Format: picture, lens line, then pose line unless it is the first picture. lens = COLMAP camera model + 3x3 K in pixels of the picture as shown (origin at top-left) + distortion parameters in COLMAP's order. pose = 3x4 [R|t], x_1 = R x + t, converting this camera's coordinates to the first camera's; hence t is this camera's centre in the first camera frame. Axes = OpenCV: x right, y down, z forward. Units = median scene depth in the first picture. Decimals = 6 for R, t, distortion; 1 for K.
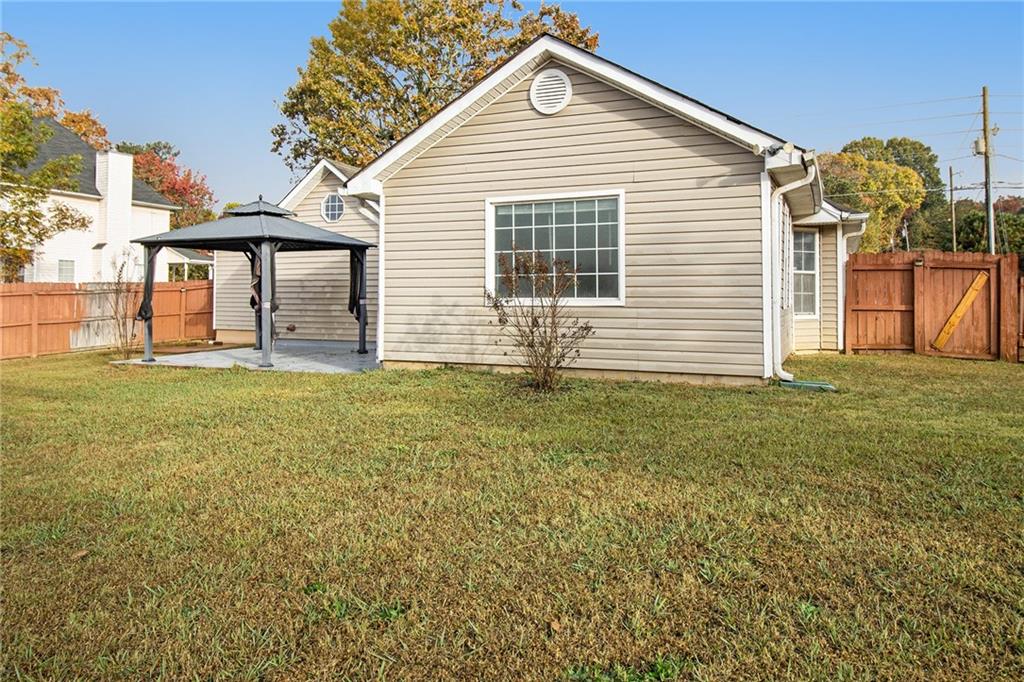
lens RADIAL K [[720.8, 0, 512.2], [0, 720.8, 291.3], [0, 0, 1]] dist [0.000569, 0.000001]
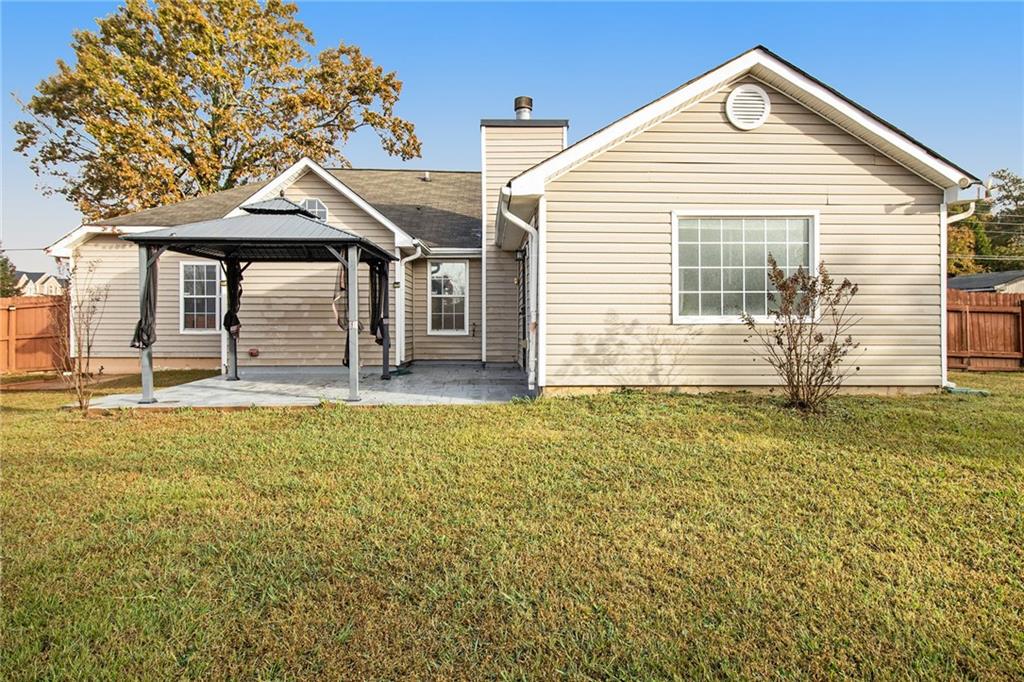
lens RADIAL K [[612.4, 0, 510.1], [0, 612.4, 312.5], [0, 0, 1]] dist [0.017122, -0.001798]
pose [[0.902090, 0.004764, 0.431522, -0.544961], [-0.003054, 0.999985, -0.004655, 0.008971], [-0.431537, 0.002881, 0.902091, 0.342169]]
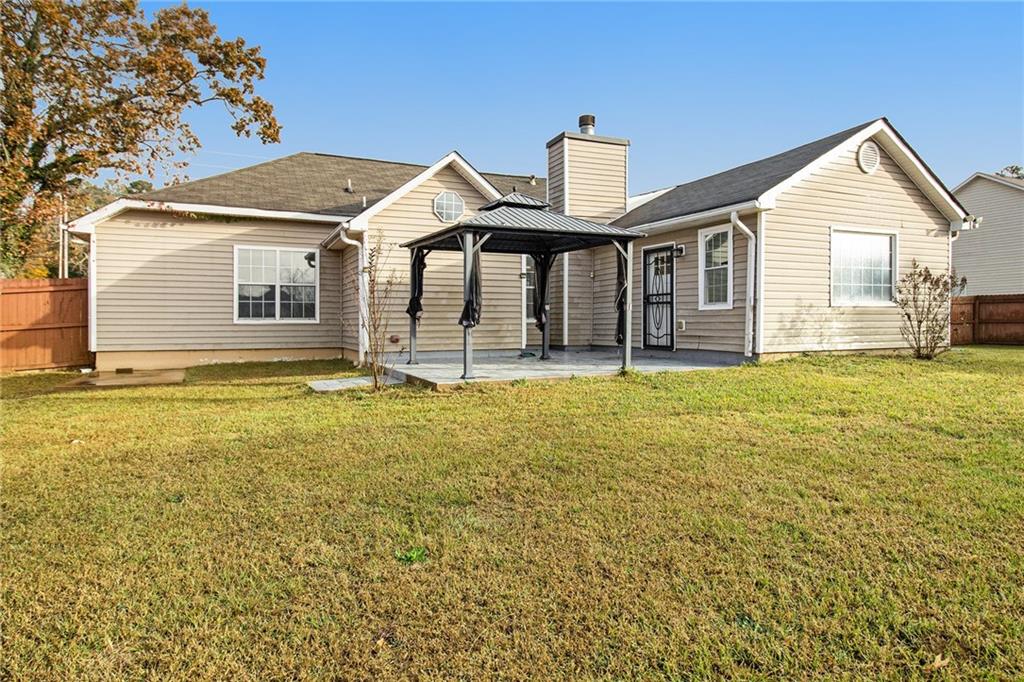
lens RADIAL K [[612.4, 0, 510.1], [0, 612.4, 312.5], [0, 0, 1]] dist [0.017122, -0.001798]
pose [[0.664864, 0.004274, 0.746952, -1.206863], [-0.001998, 0.999990, -0.003943, 0.034531], [-0.746962, 0.001129, 0.664866, 0.646663]]
